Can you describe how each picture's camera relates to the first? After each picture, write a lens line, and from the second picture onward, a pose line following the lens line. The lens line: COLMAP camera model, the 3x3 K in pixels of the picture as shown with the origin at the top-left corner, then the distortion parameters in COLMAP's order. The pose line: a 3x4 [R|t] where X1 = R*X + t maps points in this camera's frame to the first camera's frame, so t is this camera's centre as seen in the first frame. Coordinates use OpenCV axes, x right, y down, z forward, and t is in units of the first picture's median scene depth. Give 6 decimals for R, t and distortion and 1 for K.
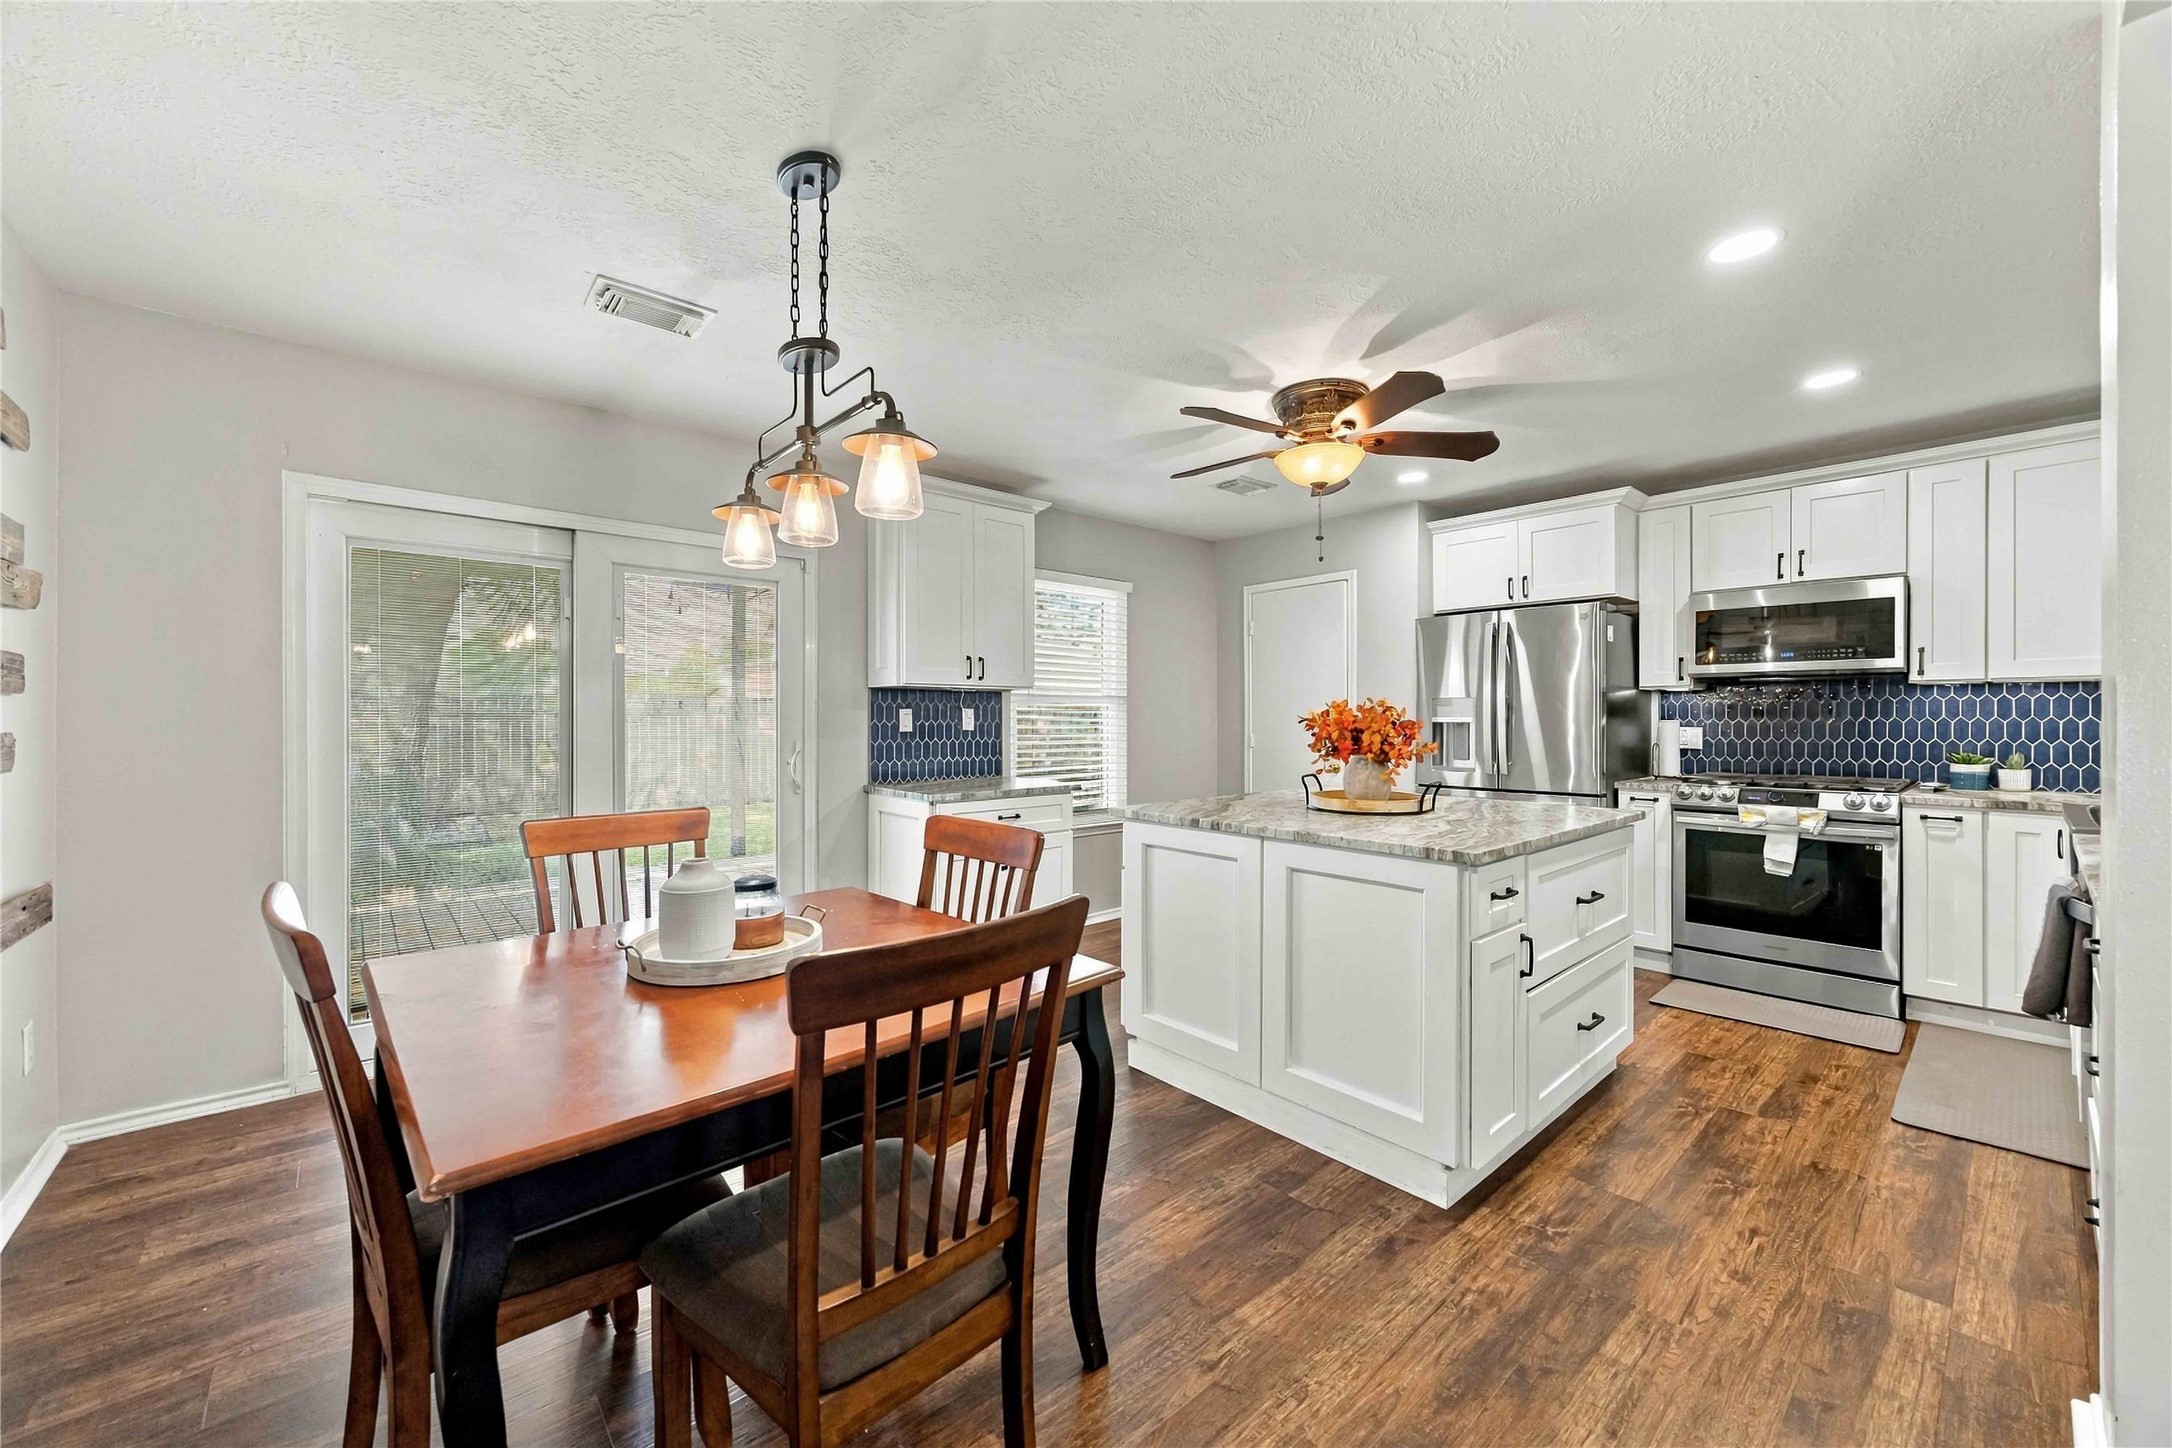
lens RADIAL K [[841.7, 0, 1092.1], [0, 841.7, 712.5], [0, 0, 1]] dist [0.001569, -0.000214]
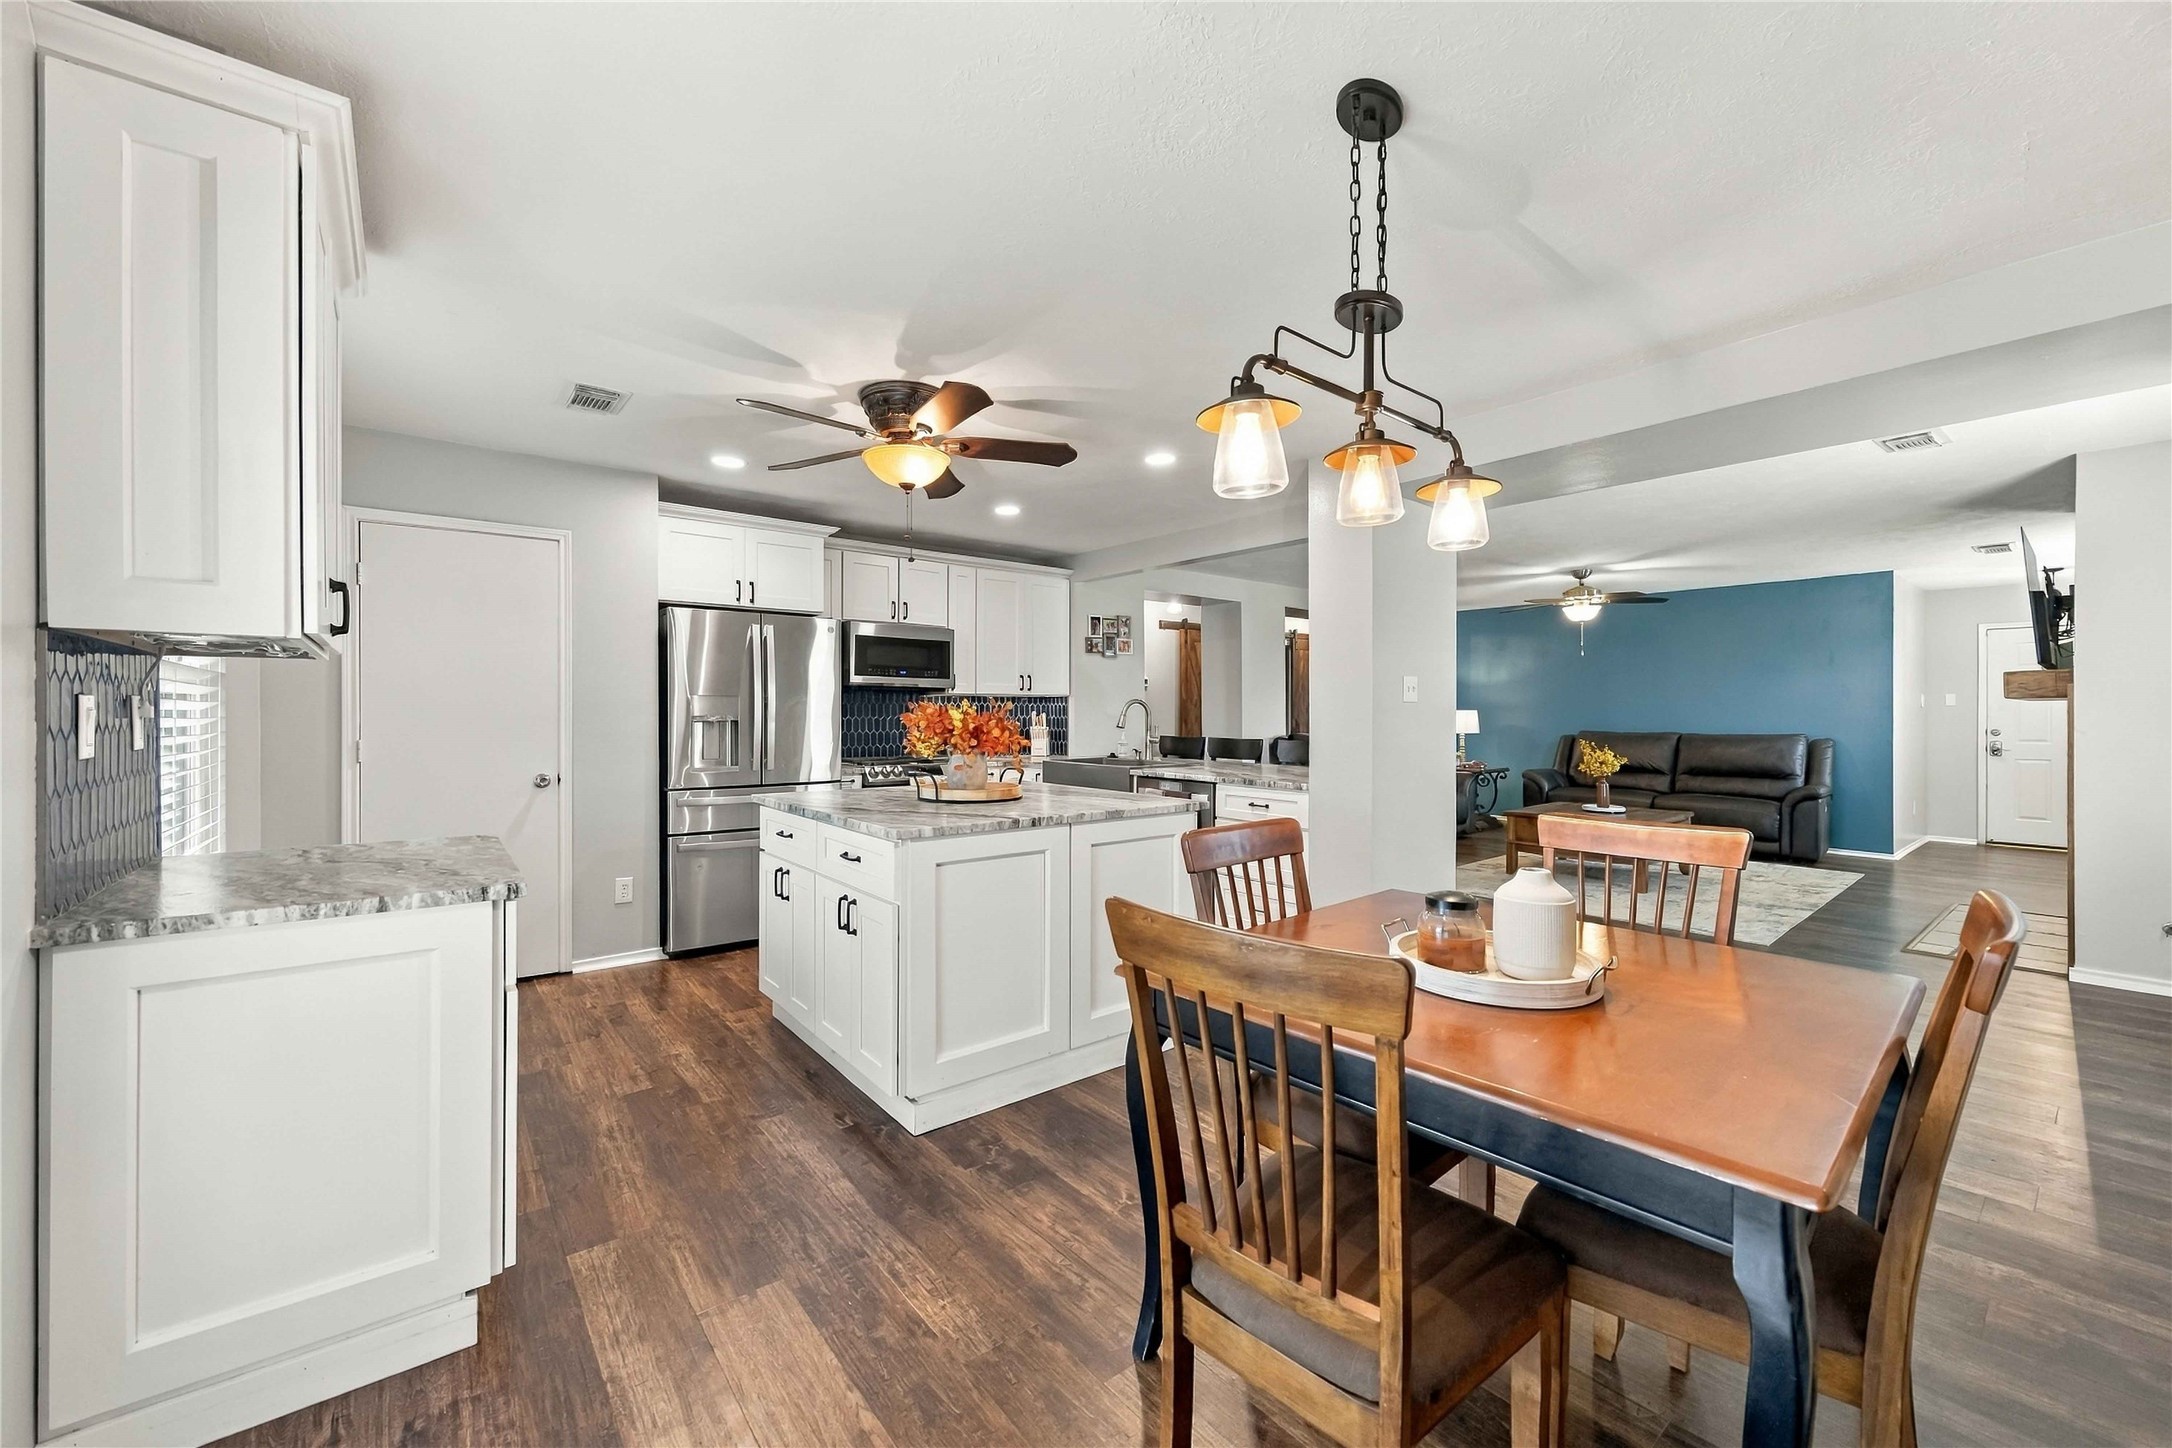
lens RADIAL K [[847.7, 0, 1081.5], [0, 847.7, 718.6], [0, 0, 1]] dist [0.000632, 0.000396]
pose [[0.053786, -0.004727, 0.998541, -0.658493], [-0.004951, 0.999975, 0.005001, 0.001581], [-0.998540, -0.005213, 0.053762, 0.658795]]
